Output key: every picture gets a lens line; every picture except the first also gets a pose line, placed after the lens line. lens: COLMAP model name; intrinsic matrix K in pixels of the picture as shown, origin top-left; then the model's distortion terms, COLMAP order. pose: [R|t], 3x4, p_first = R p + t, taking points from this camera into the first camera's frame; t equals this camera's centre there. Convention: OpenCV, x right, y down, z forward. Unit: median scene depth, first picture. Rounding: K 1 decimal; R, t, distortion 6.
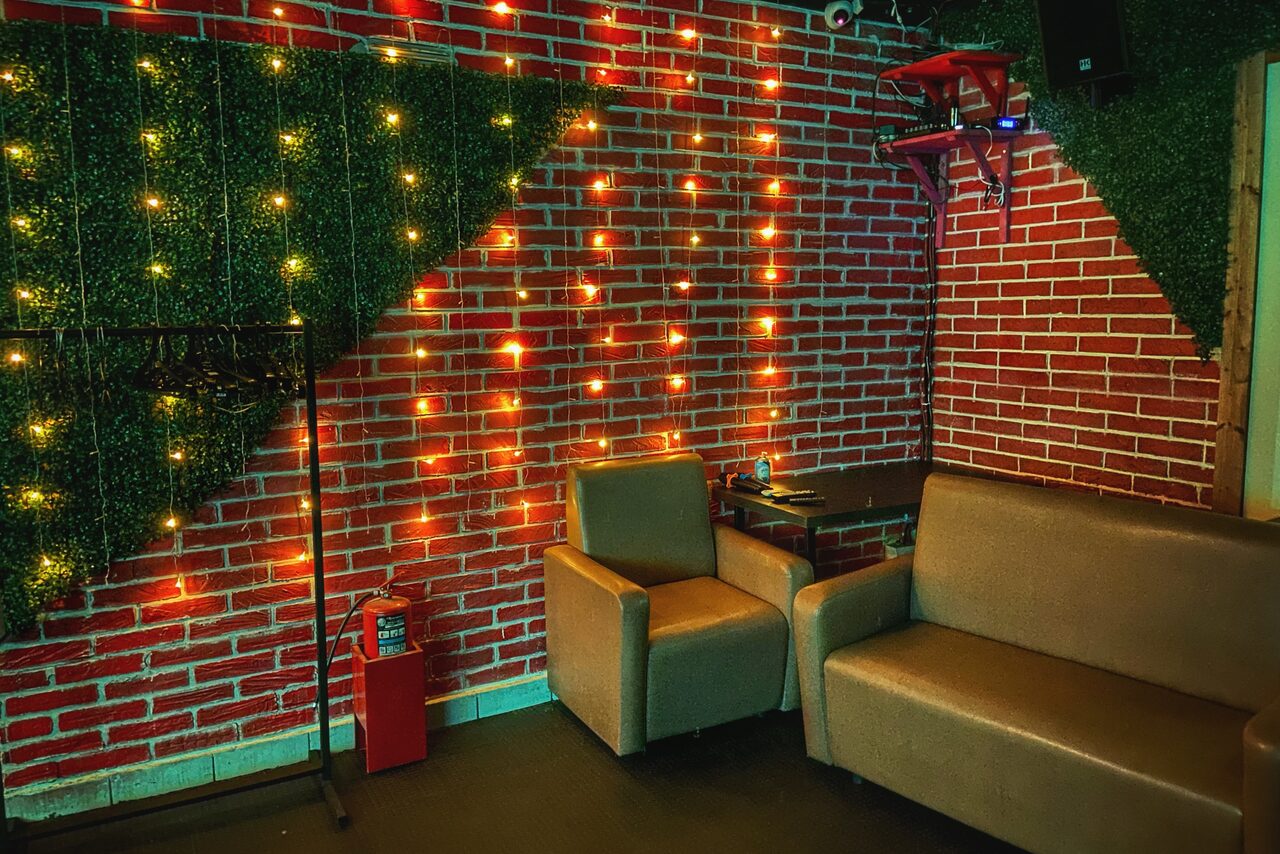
lens RADIAL K [[950.8, 0, 640.4], [0, 950.8, 421.0], [0, 0, 1]] dist [0.107208, -0.144661]
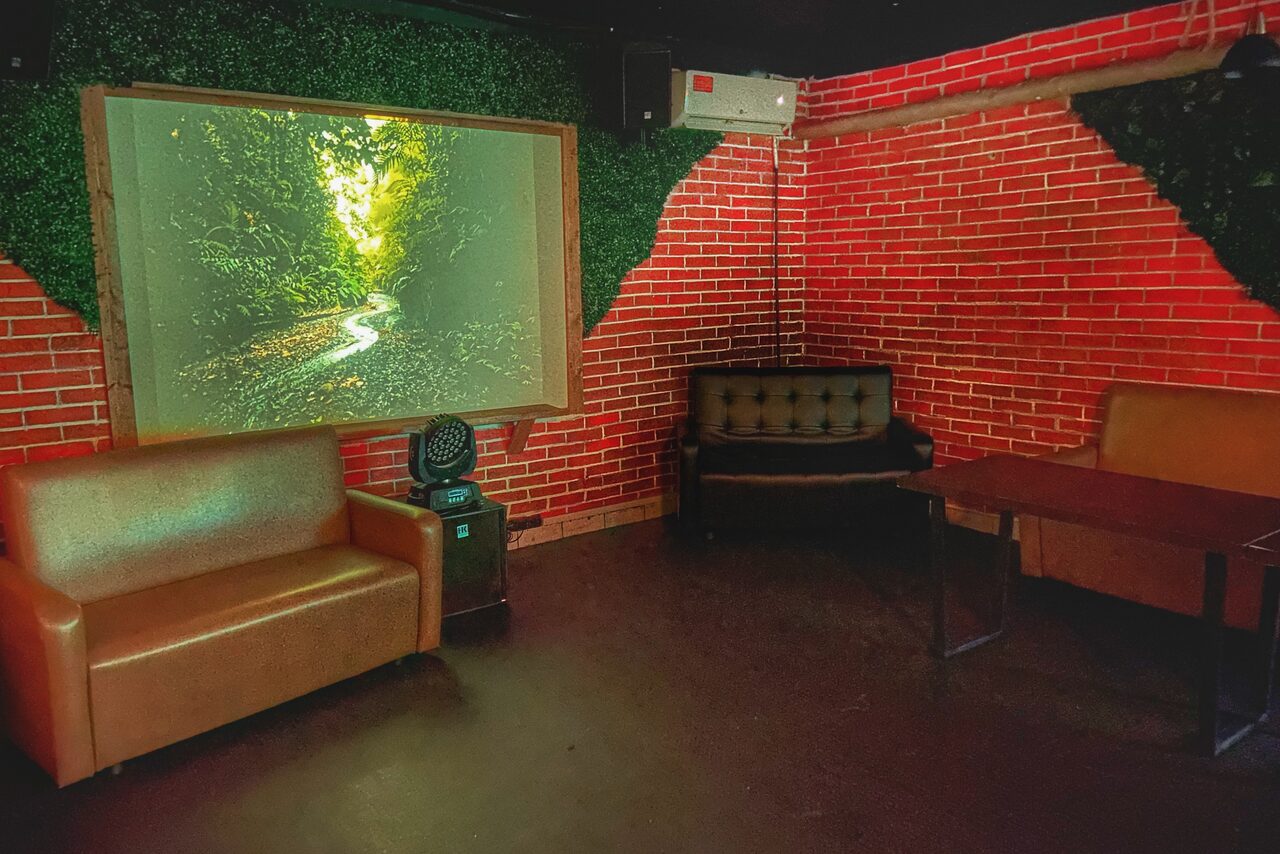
lens RADIAL K [[950.8, 0, 640.4], [0, 950.8, 421.0], [0, 0, 1]] dist [0.107208, -0.144661]
pose [[-0.145640, -0.138650, 0.979574, -0.568822], [0.141188, 0.977084, 0.159289, -0.042408], [-0.979211, 0.161503, -0.122727, 0.403944]]
